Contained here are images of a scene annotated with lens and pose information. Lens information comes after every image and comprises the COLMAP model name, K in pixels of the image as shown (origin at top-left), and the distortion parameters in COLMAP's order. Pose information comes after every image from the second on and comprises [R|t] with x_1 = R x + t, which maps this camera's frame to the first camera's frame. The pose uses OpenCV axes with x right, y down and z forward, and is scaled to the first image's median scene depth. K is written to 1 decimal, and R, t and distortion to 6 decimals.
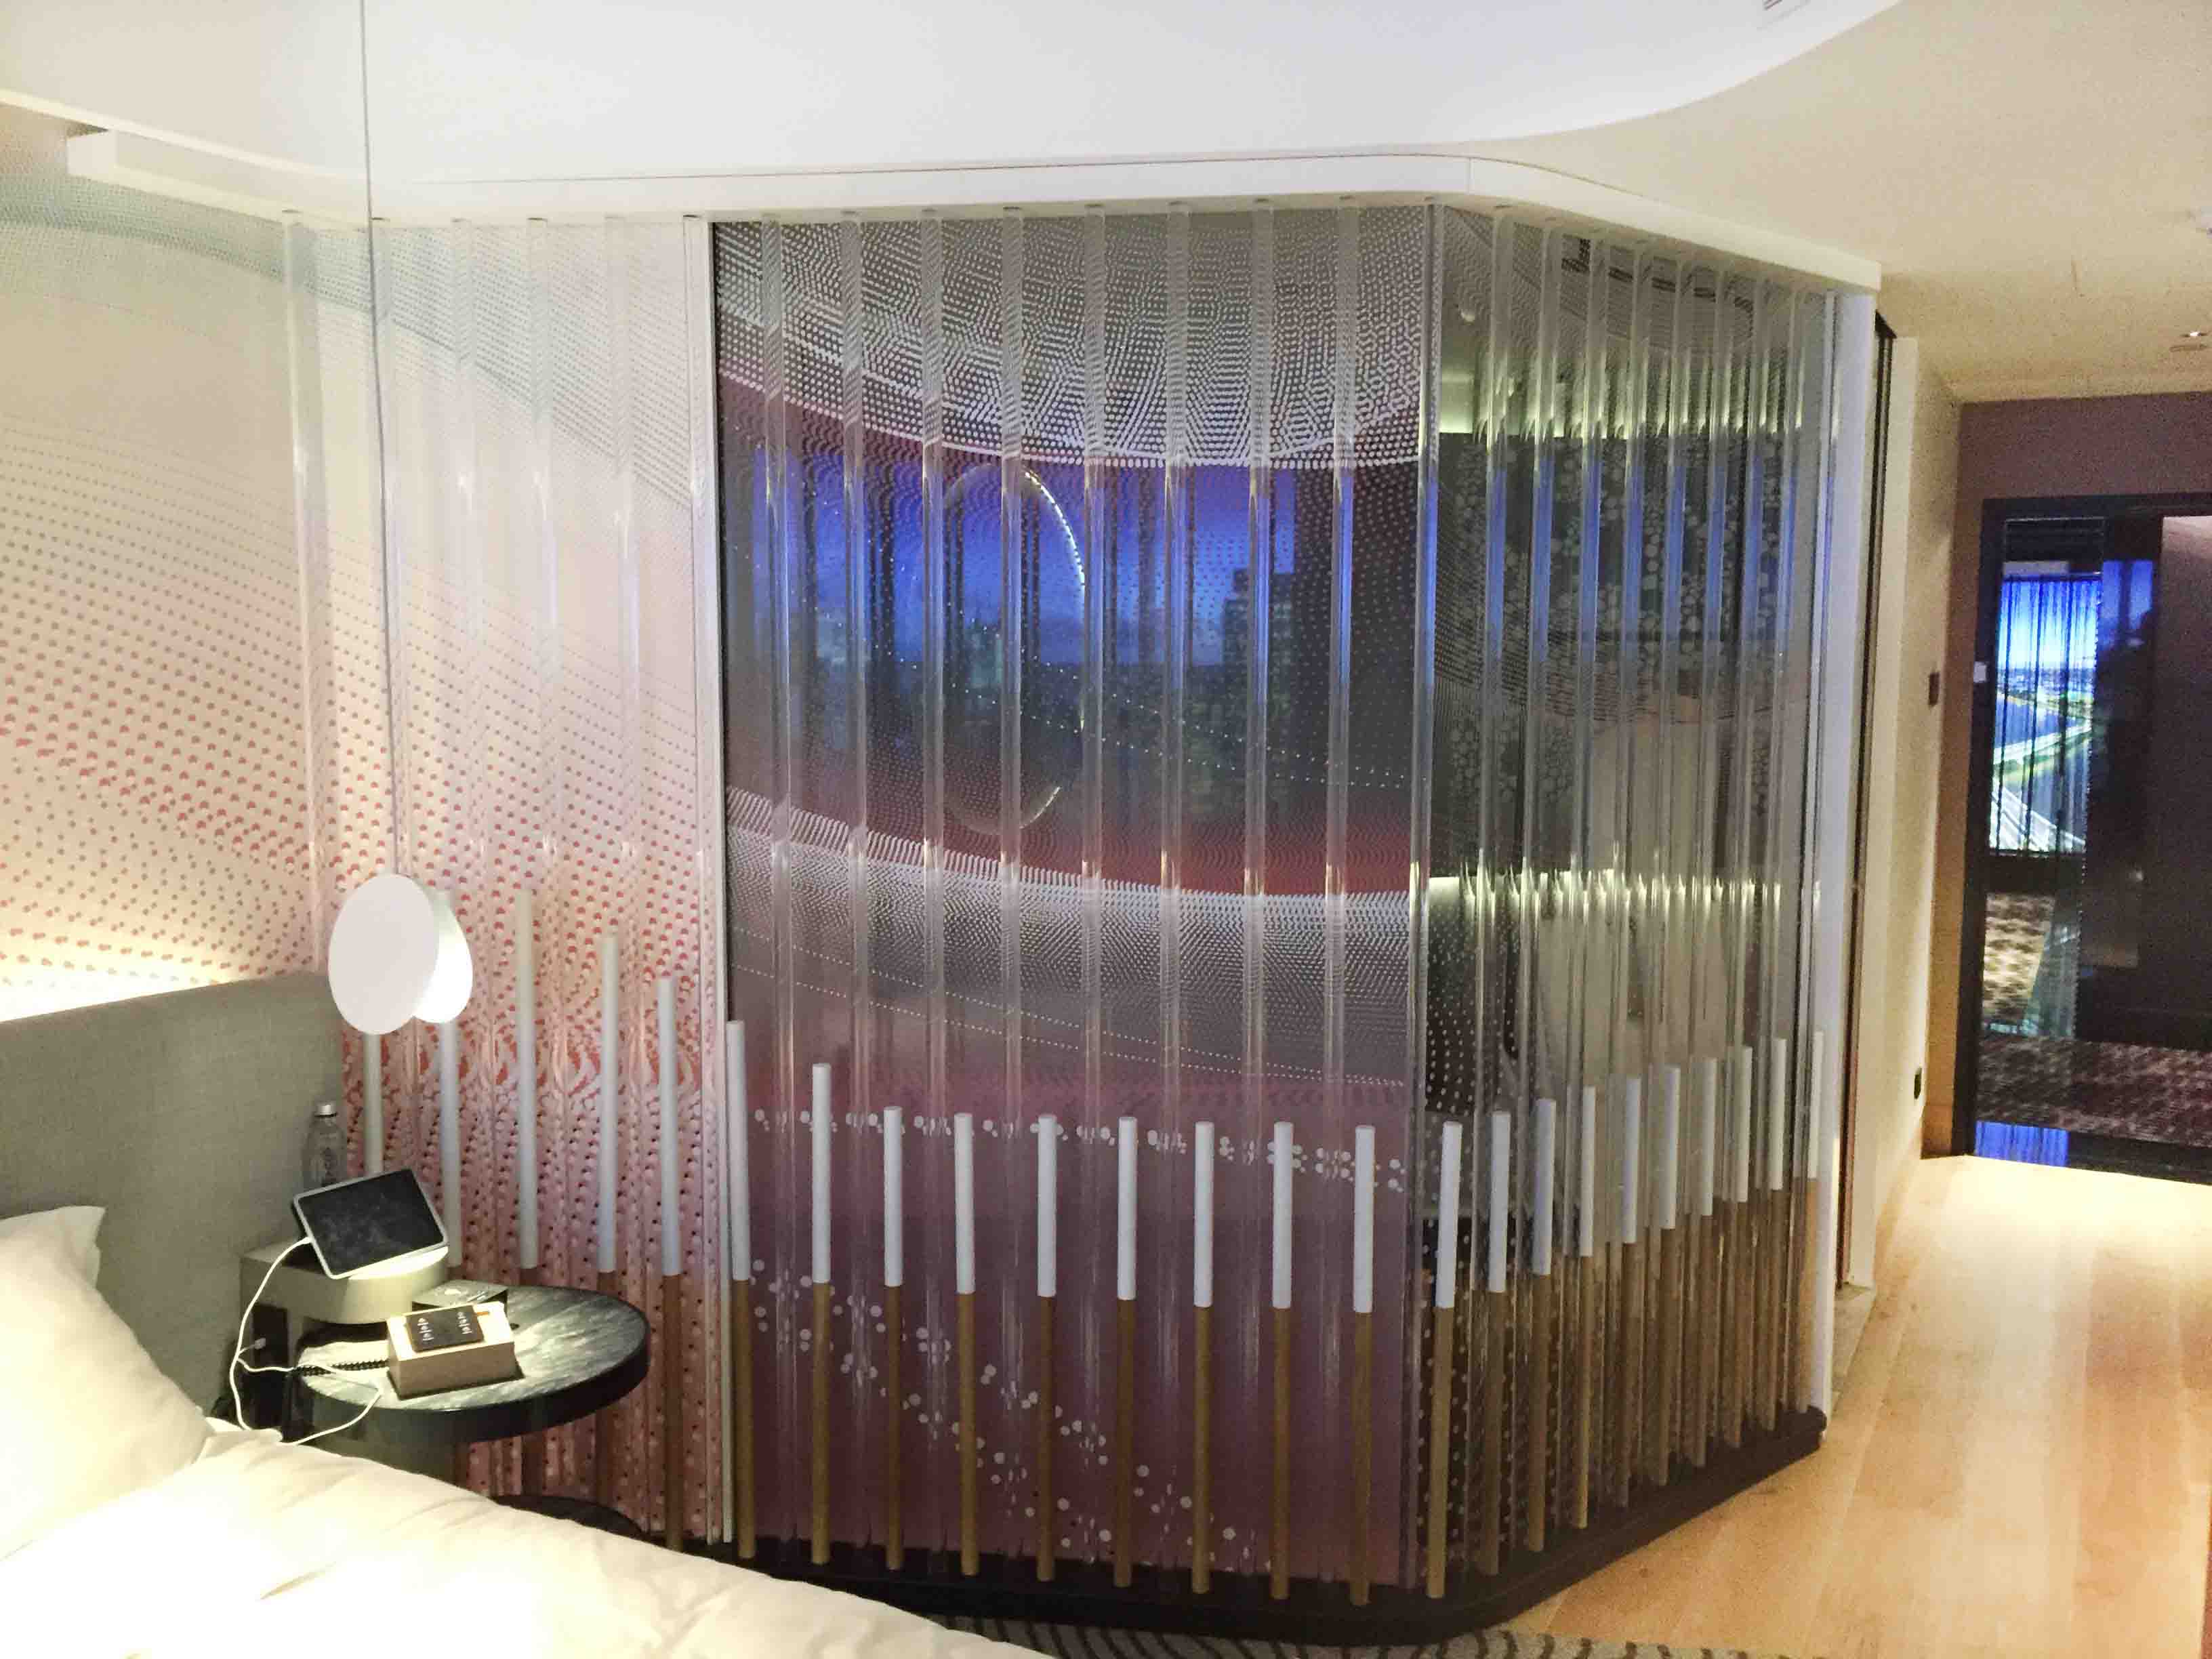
lens RADIAL K [[1872.6, 0, 1106.0], [0, 1872.6, 829.5], [0, 0, 1]] dist [0.080794, -0.106134]
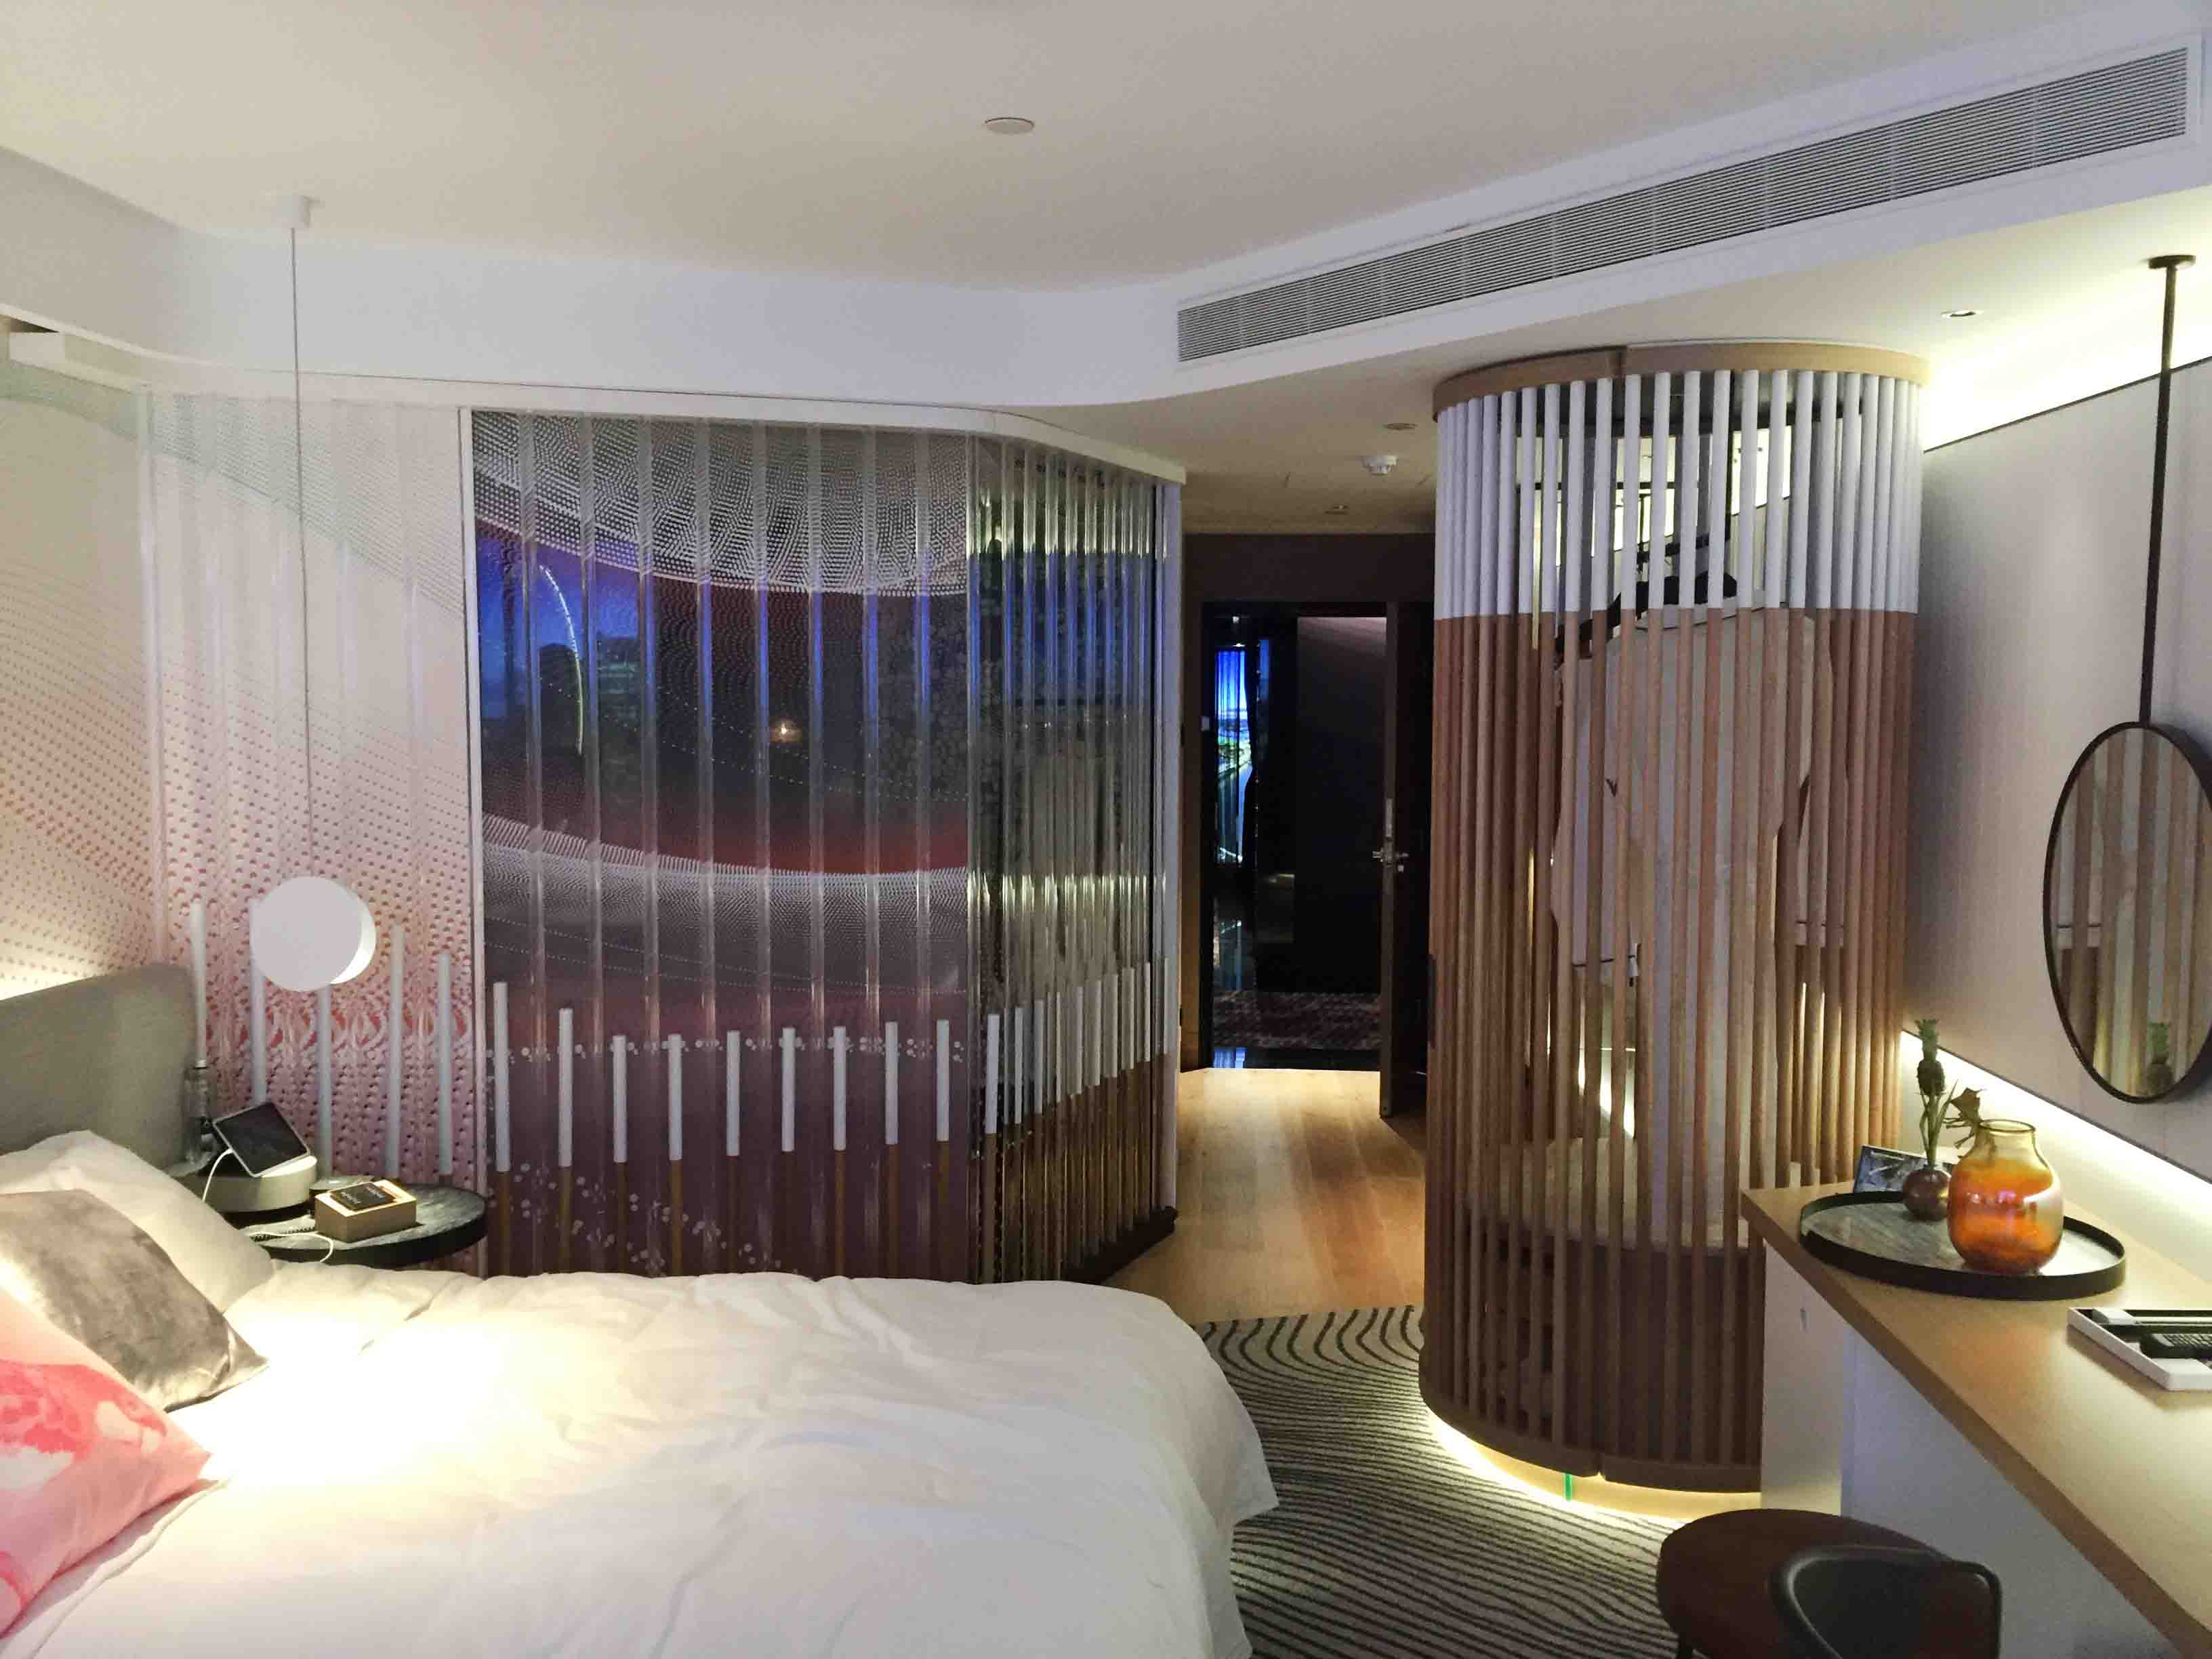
lens RADIAL K [[1872.6, 0, 1106.0], [0, 1872.6, 829.5], [0, 0, 1]] dist [0.080794, -0.106134]
pose [[0.907347, -0.030217, 0.419295, -0.369736], [0.040846, 0.999031, -0.016393, 0.030665], [-0.418394, 0.032001, 0.907702, -0.448223]]
